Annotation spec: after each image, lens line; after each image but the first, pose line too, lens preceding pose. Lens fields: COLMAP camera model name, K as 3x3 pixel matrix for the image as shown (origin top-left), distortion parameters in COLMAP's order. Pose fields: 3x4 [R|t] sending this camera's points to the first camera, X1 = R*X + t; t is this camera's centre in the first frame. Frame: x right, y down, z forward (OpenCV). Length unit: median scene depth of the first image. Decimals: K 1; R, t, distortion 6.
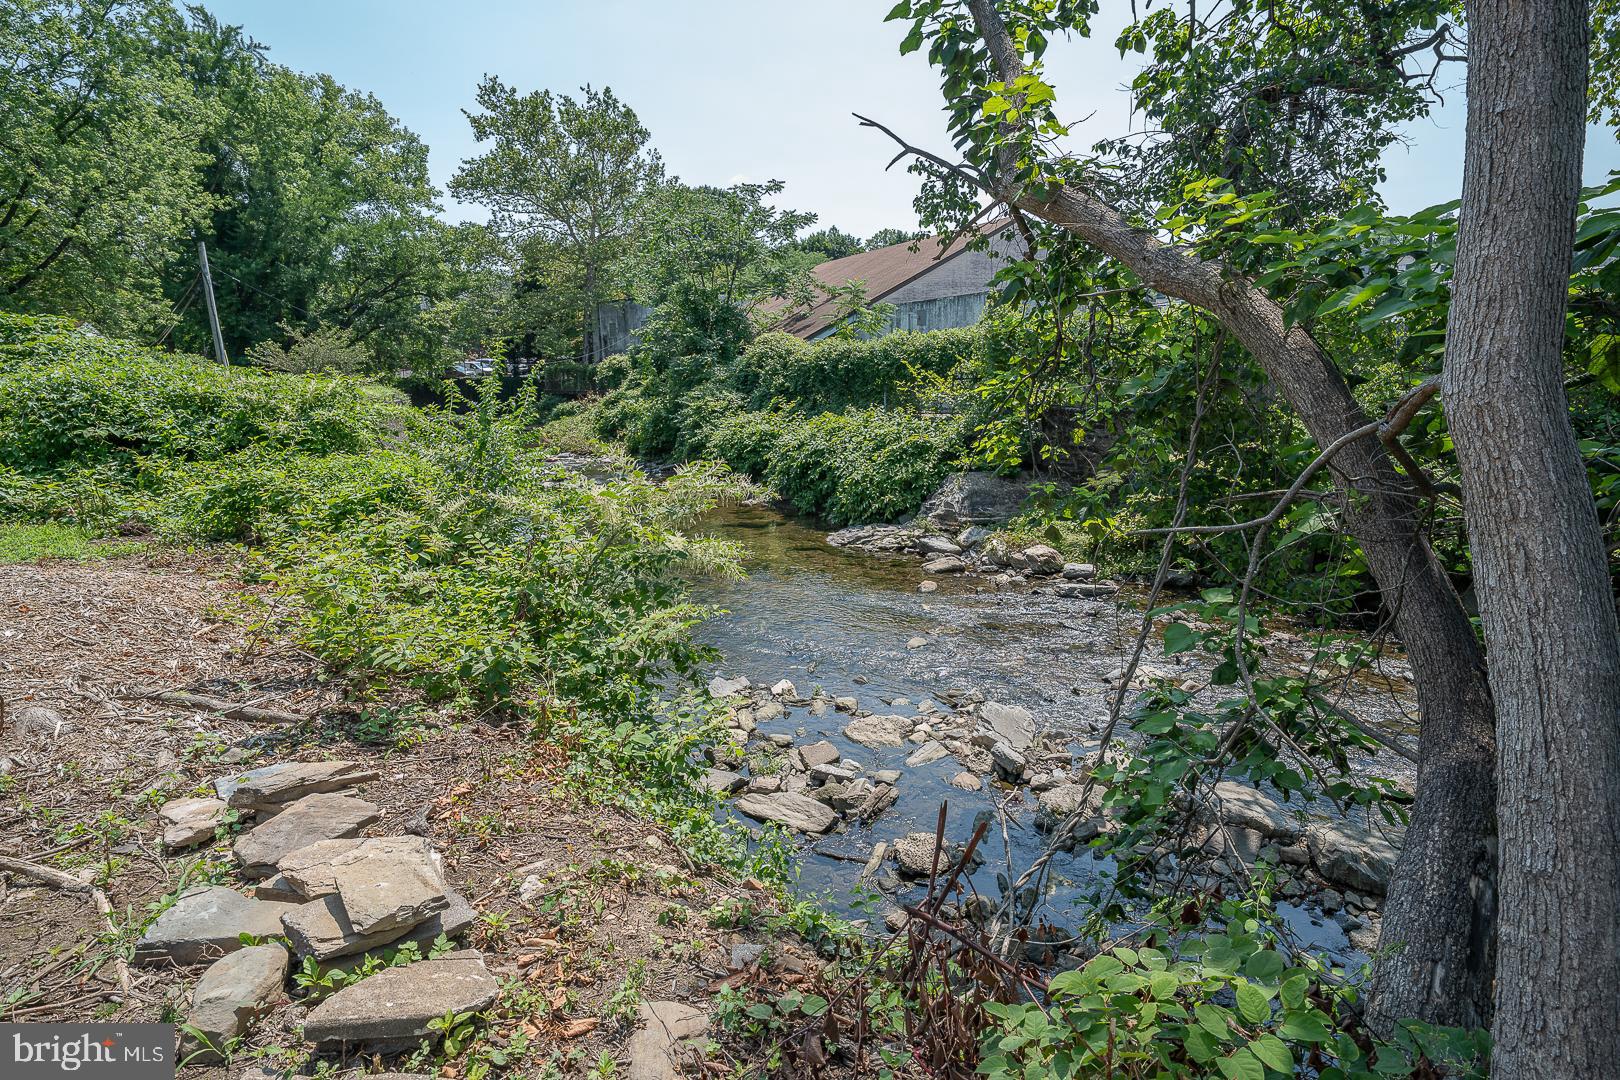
lens RADIAL K [[864.3, 0, 810.0], [0, 864.3, 540.0], [0, 0, 1]] dist [0.000998, 0.000113]
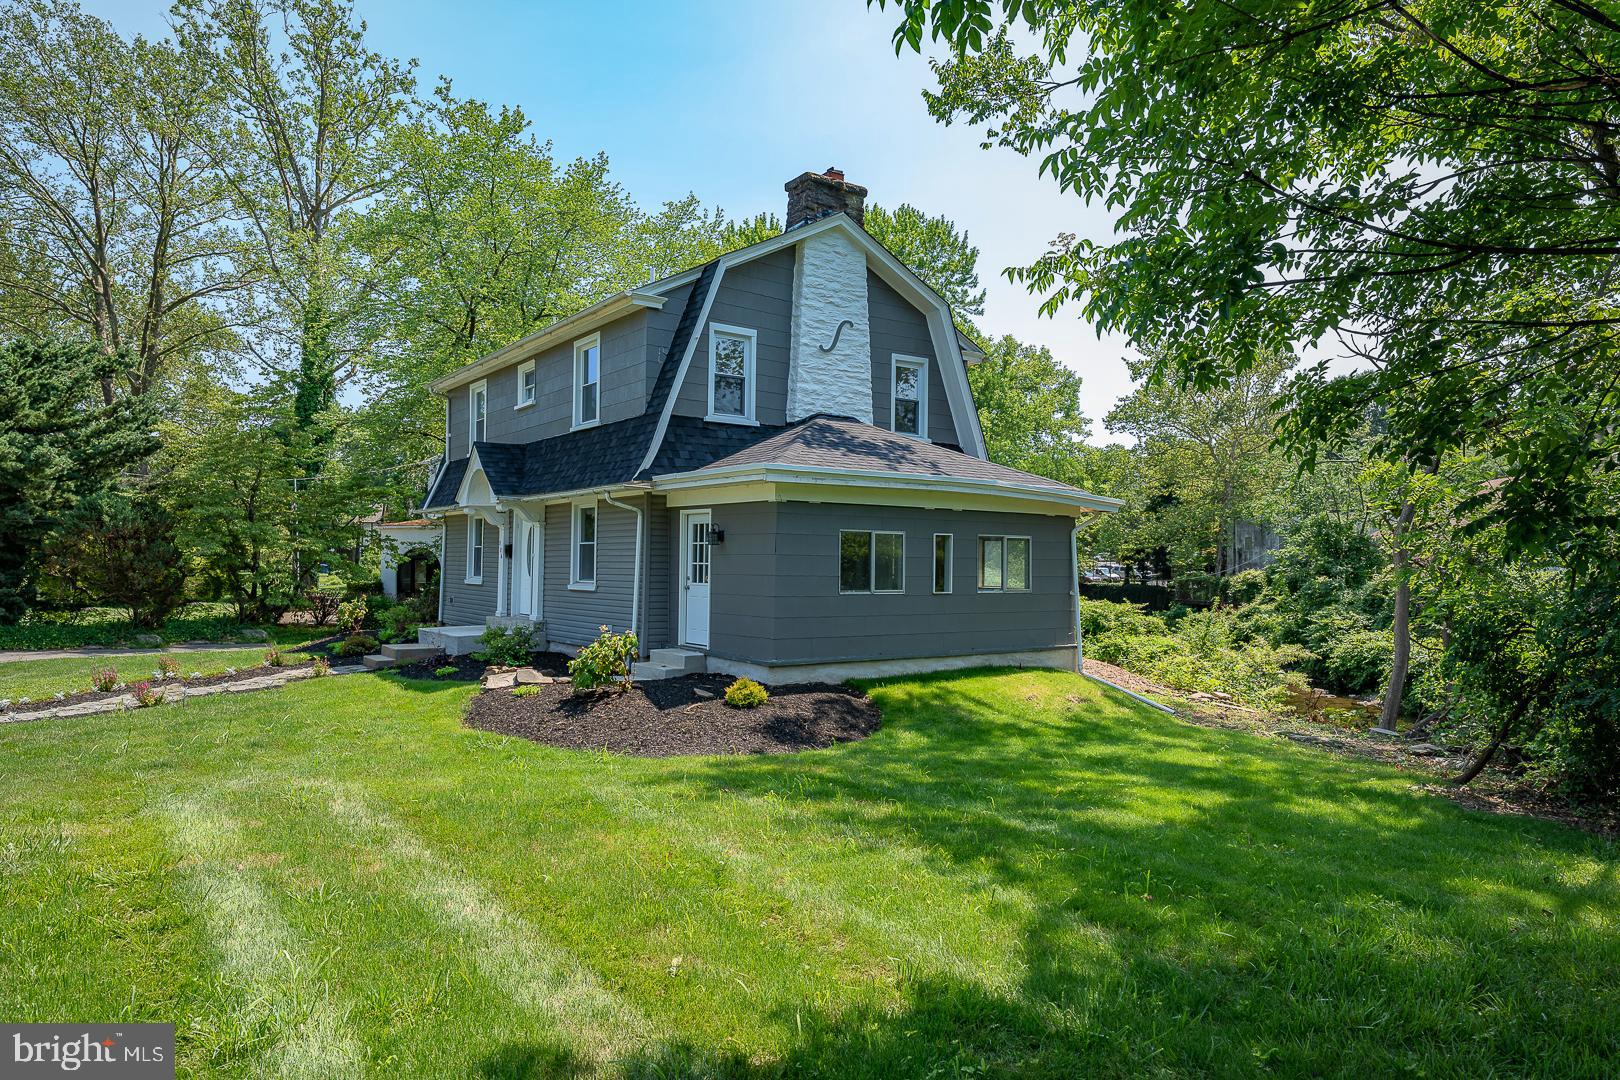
lens RADIAL K [[1076.0, 0, 810.0], [0, 1076.0, 540.0], [0, 0, 1]] dist [0.033940, 0.002804]
pose [[0.825796, 0.008212, -0.563909, 0.089900], [-0.131031, 0.975326, -0.177680, 0.064871], [0.548536, 0.220617, 0.806496, -0.439775]]
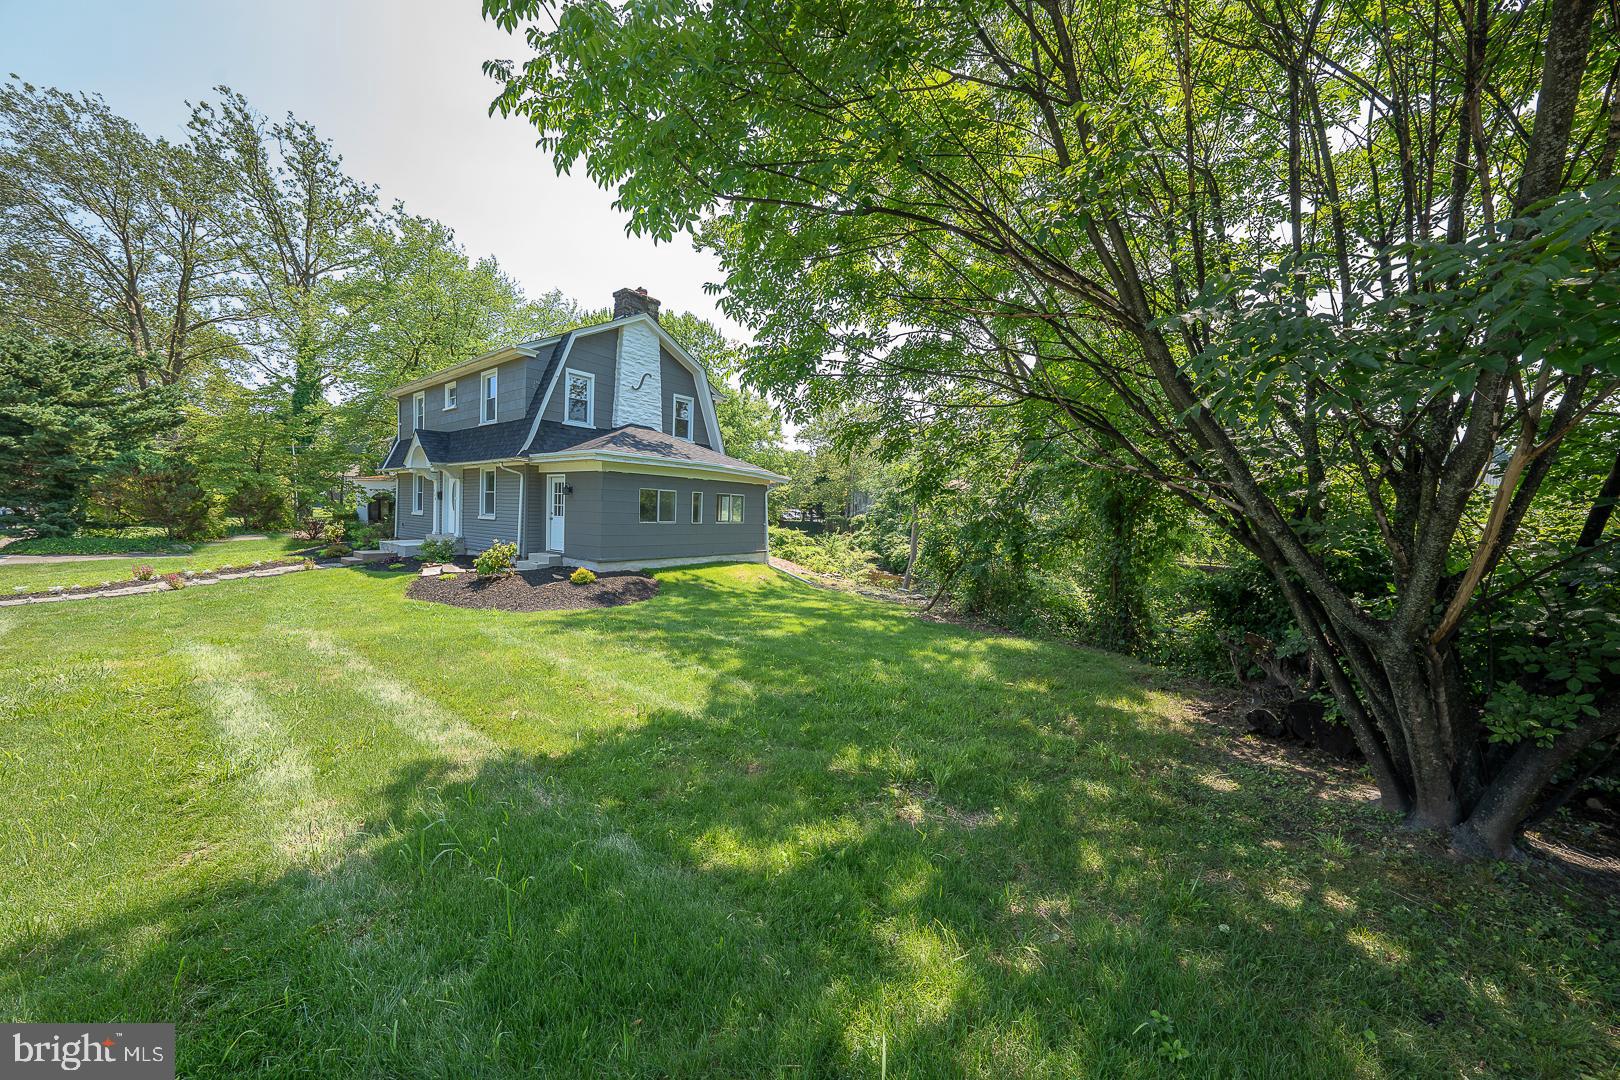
lens RADIAL K [[570.0, 0, 817.1], [0, 570.0, 539.3], [0, 0, 1]] dist [-0.029865, 0.007581]
pose [[0.956163, 0.053852, -0.287840, 0.102287], [-0.097609, 0.985343, -0.139898, 0.065607], [0.276088, 0.161861, 0.947405, -0.441024]]
